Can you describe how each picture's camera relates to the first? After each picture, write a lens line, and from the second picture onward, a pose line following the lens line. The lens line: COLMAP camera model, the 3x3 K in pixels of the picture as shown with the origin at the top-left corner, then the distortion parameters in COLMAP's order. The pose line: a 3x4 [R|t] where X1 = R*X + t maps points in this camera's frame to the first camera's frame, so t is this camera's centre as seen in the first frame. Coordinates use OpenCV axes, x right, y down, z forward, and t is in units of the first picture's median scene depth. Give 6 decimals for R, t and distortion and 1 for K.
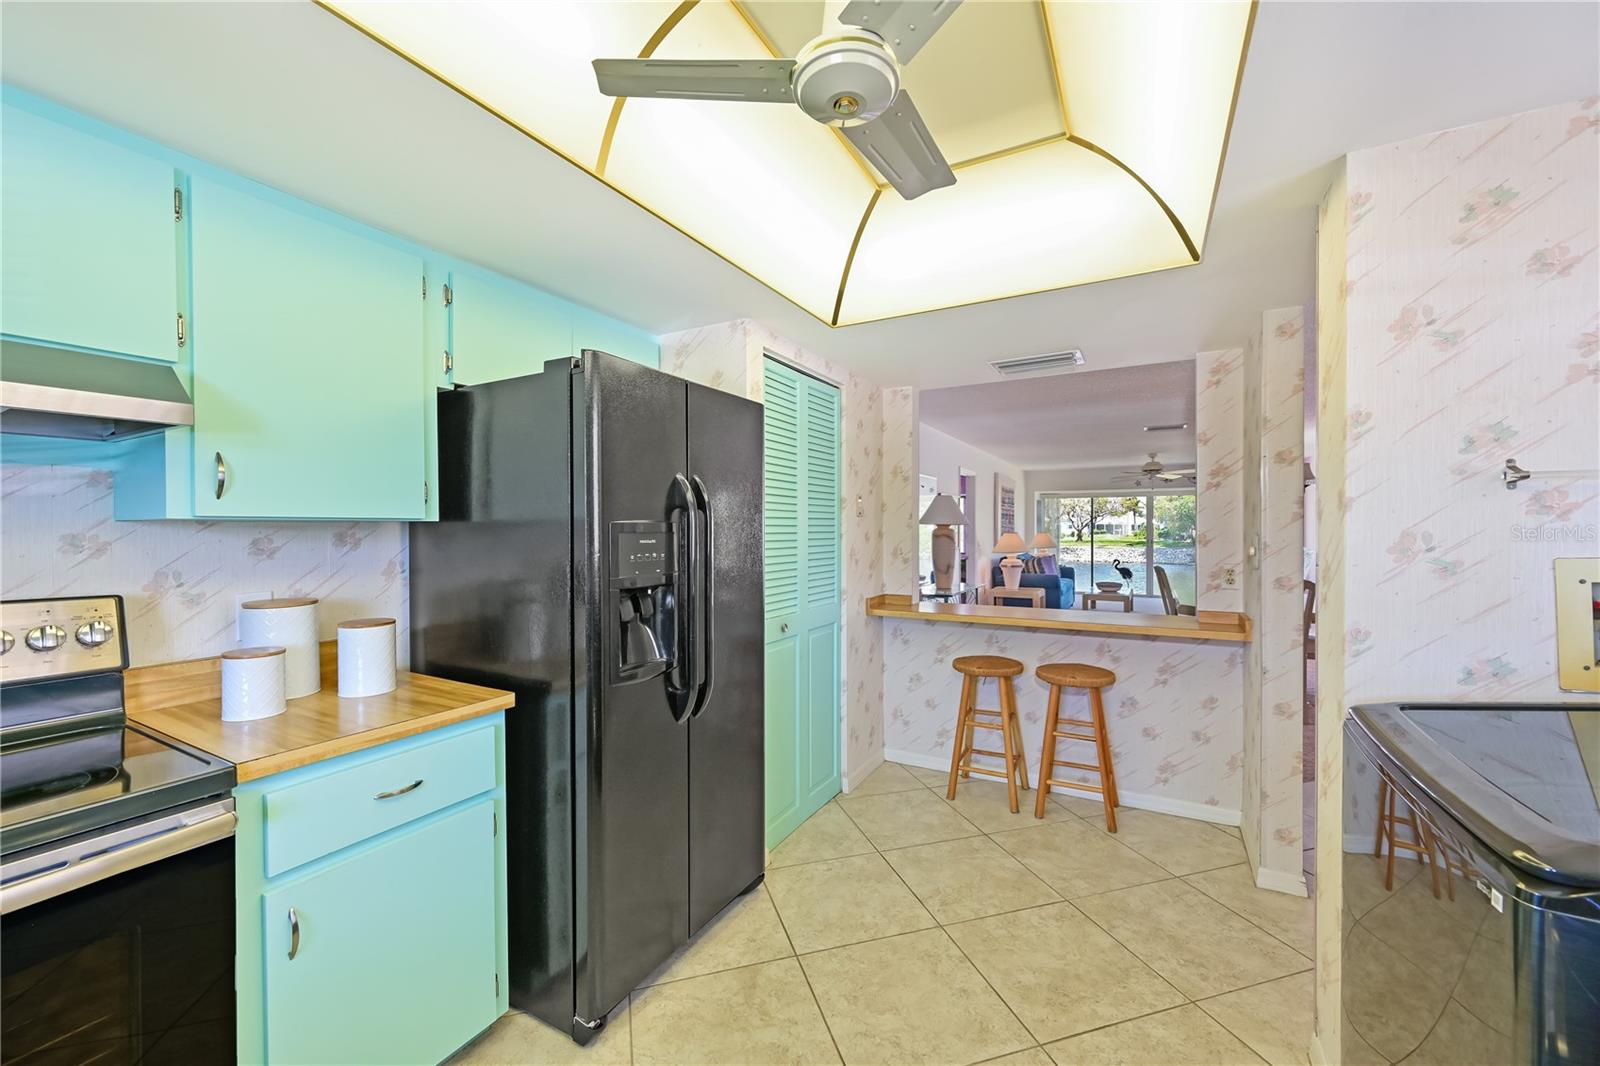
lens RADIAL K [[629.5, 0, 796.6], [0, 629.5, 532.9], [0, 0, 1]] dist [-0.000954, 0.000048]
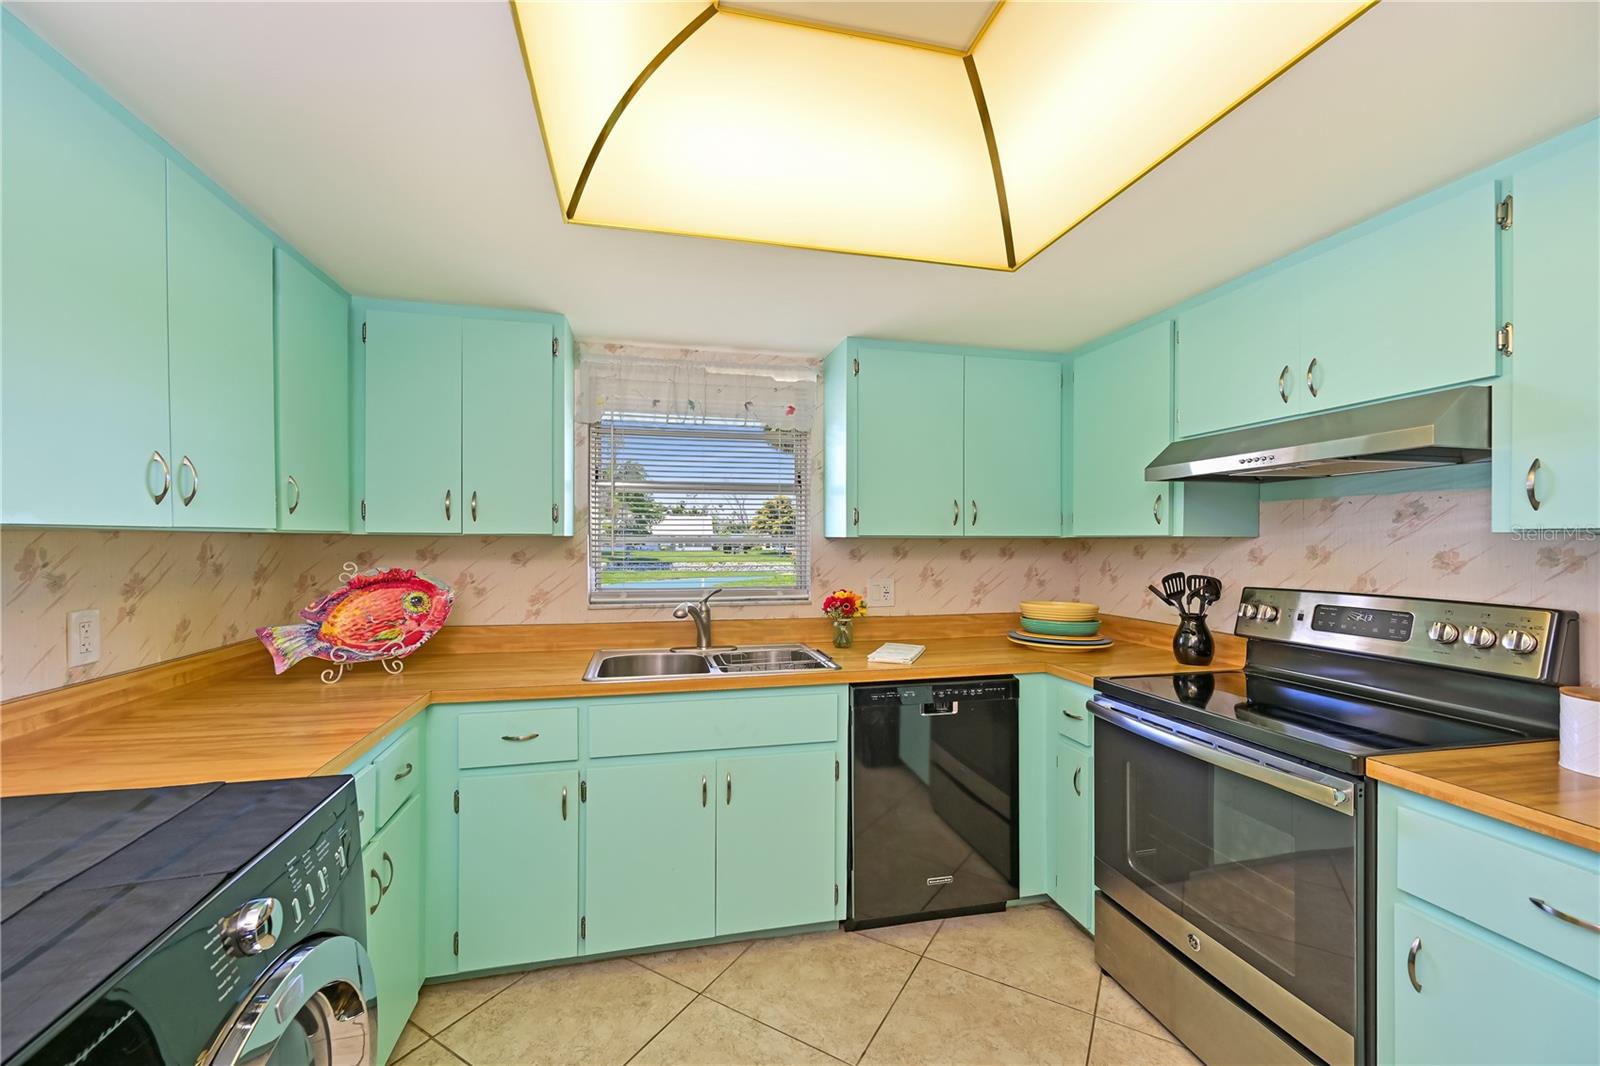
lens RADIAL K [[629.5, 0, 796.6], [0, 629.5, 532.9], [0, 0, 1]] dist [-0.000954, 0.000048]
pose [[-0.734659, -0.008138, -0.678388, 0.208676], [-0.004357, 0.999964, -0.007277, -0.004121], [0.678423, -0.002391, -0.734668, 0.404305]]
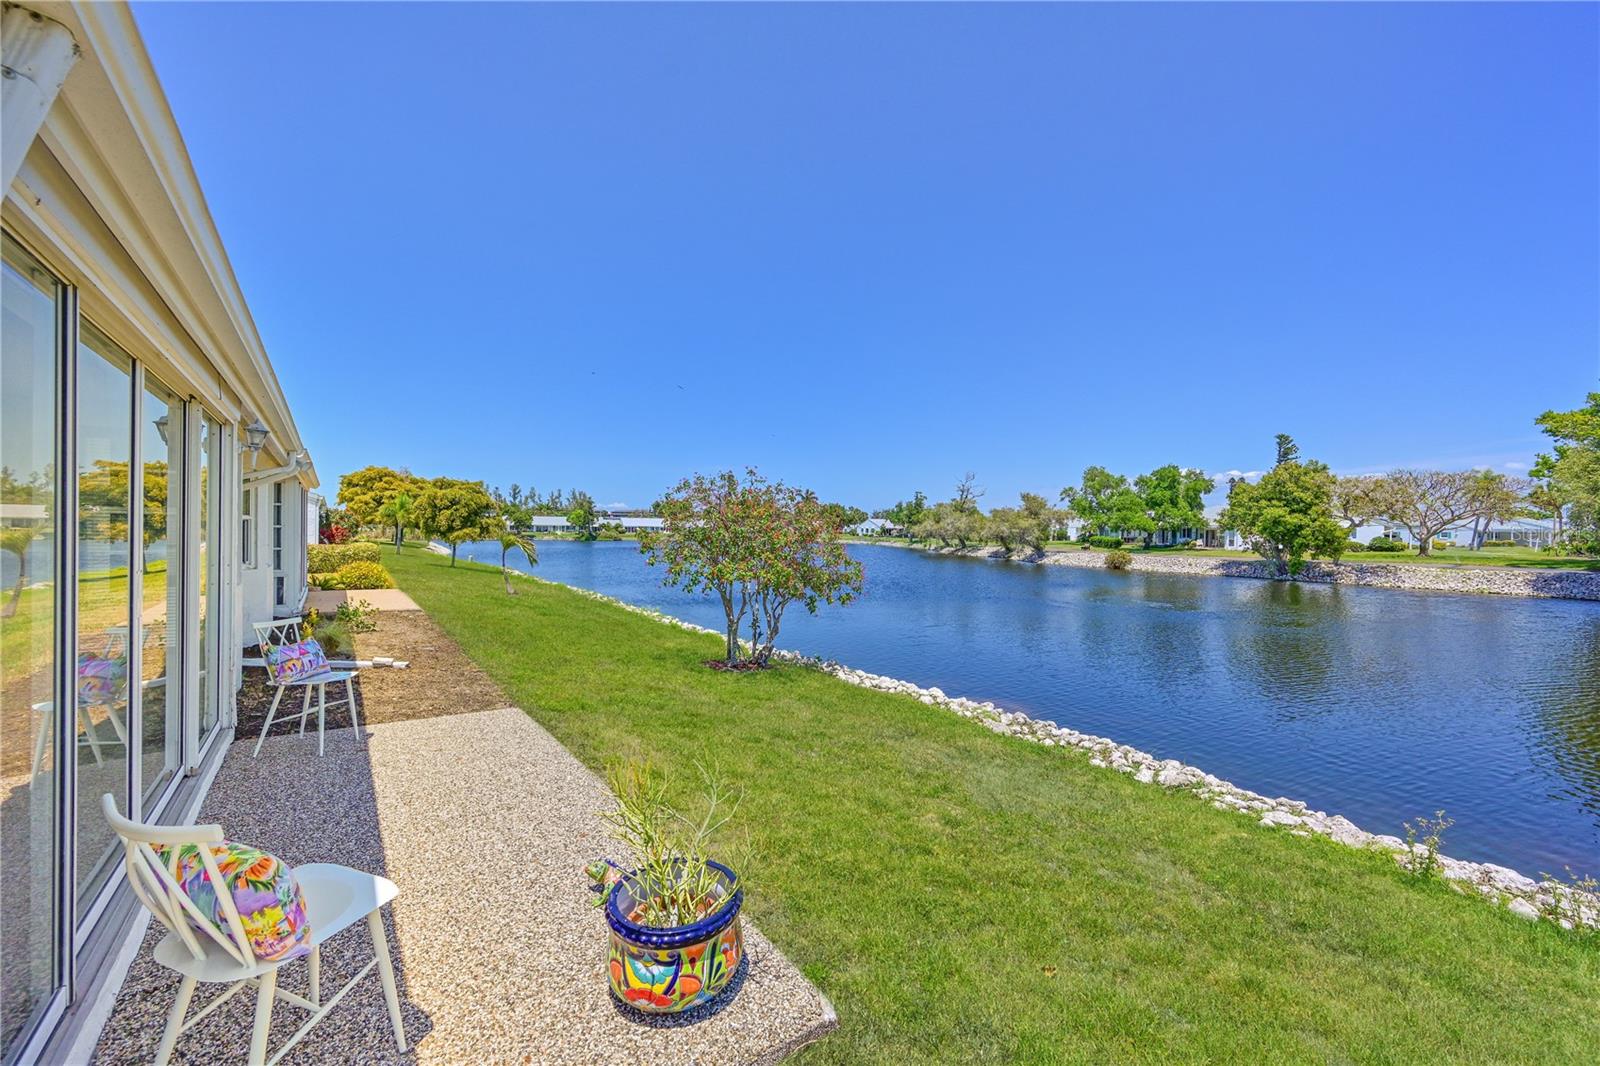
lens RADIAL K [[629.5, 0, 796.6], [0, 629.5, 532.9], [0, 0, 1]] dist [-0.000954, 0.000048]
pose [[0.910849, 0.013996, -0.412502, 3.261528], [-0.015576, 0.999879, -0.000469, -0.031746], [0.412445, 0.006853, 0.910957, 3.470270]]
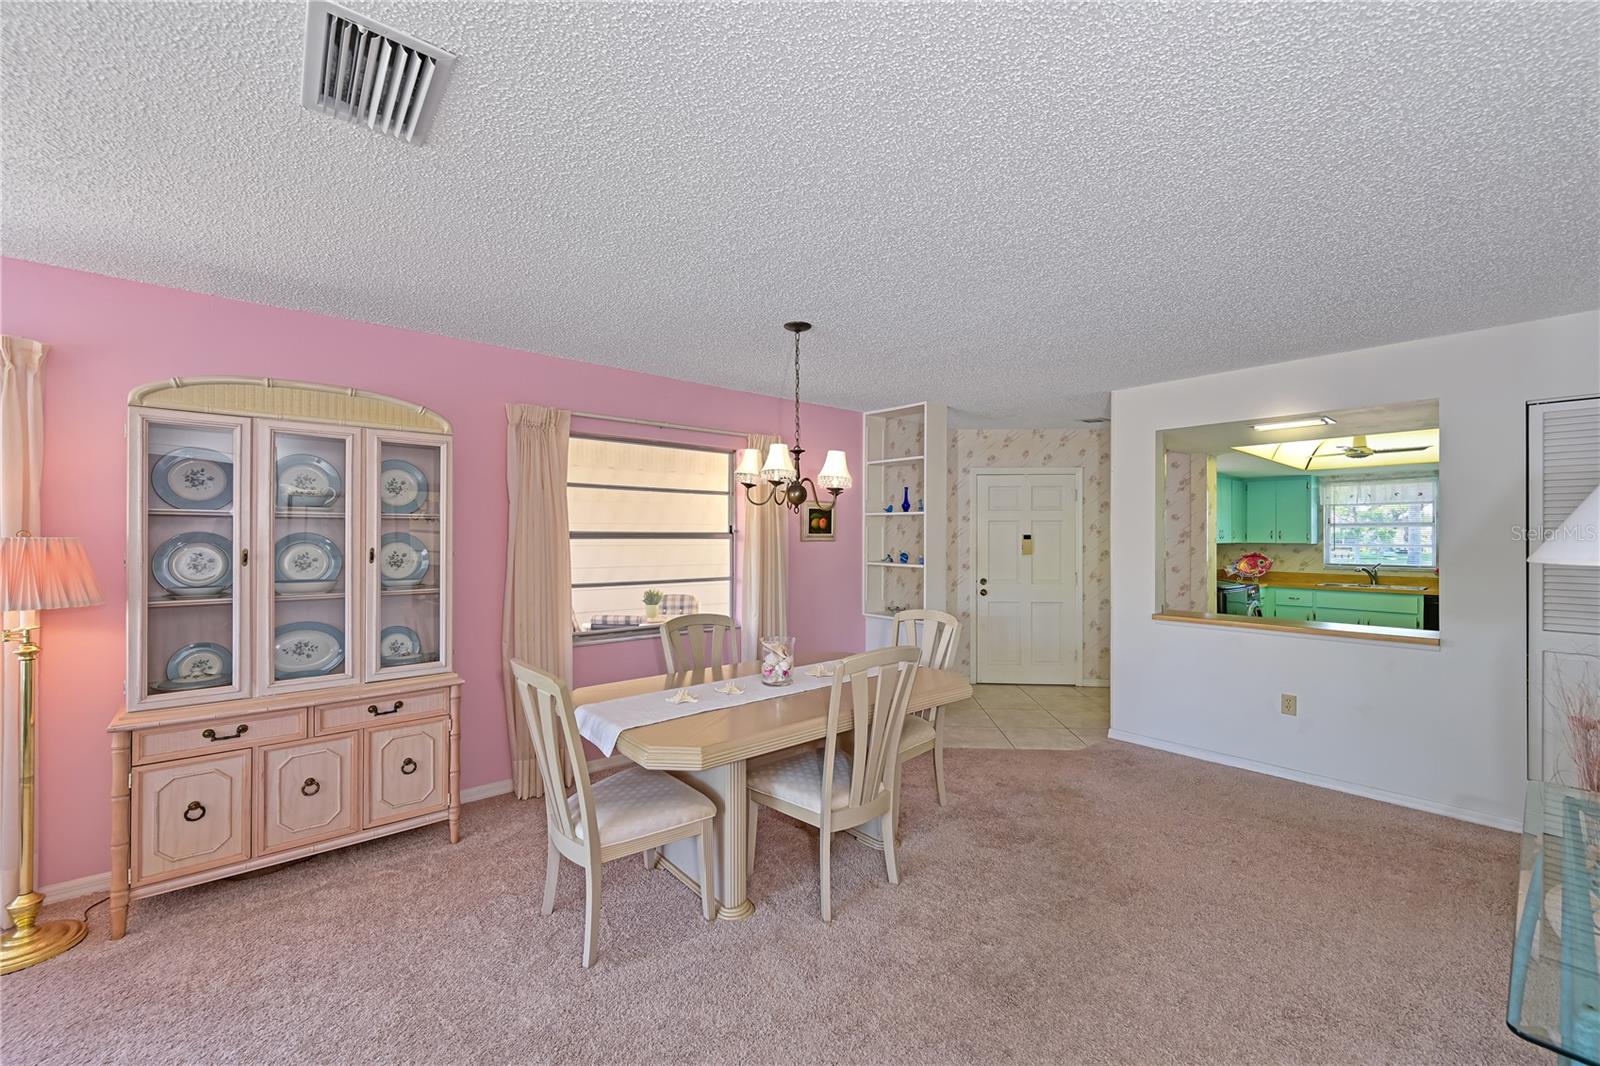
lens RADIAL K [[629.5, 0, 796.6], [0, 629.5, 532.9], [0, 0, 1]] dist [-0.000954, 0.000048]
pose [[-0.933812, 0.002186, 0.357759, 0.841605], [0.001536, 0.999997, -0.002099, -0.043811], [-0.357762, -0.001410, -0.933812, 2.490097]]
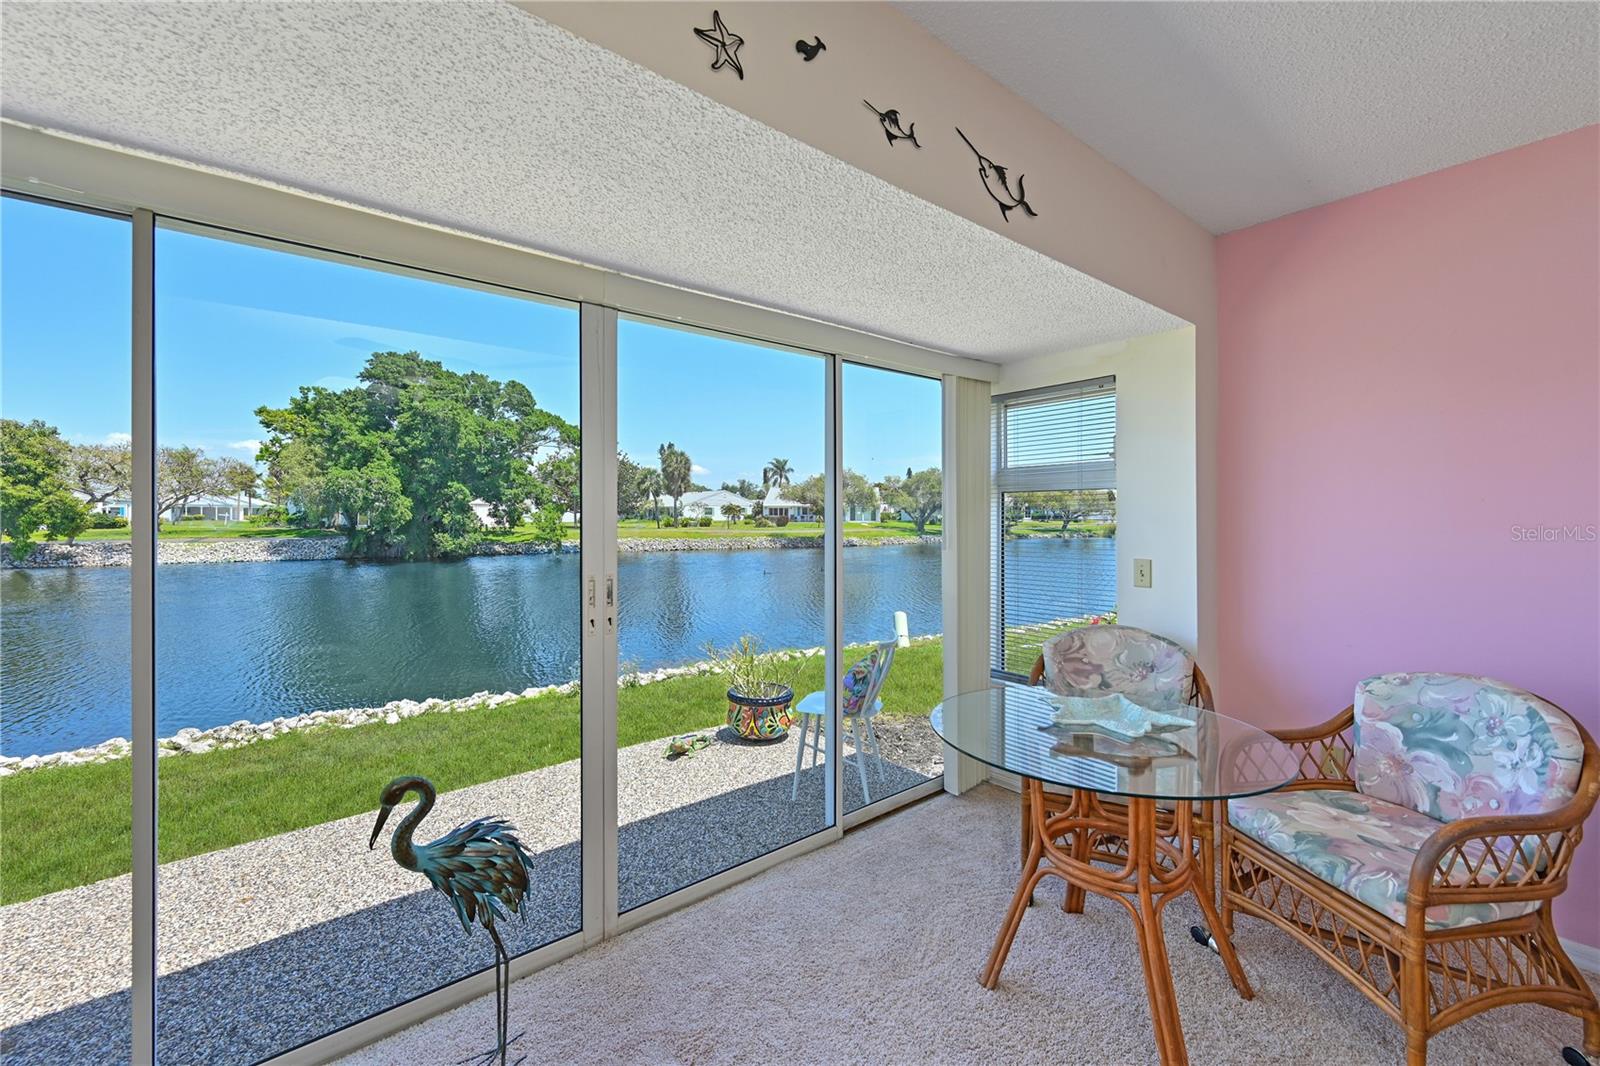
lens RADIAL K [[652.9, 0, 800.9], [0, 652.9, 511.1], [0, 0, 1]] dist [-0.001447, -0.000463]
pose [[0.362592, 0.004271, 0.931938, 1.646055], [0.004986, 0.999966, -0.006523, -0.022647], [-0.931935, 0.007011, 0.362558, 3.456293]]
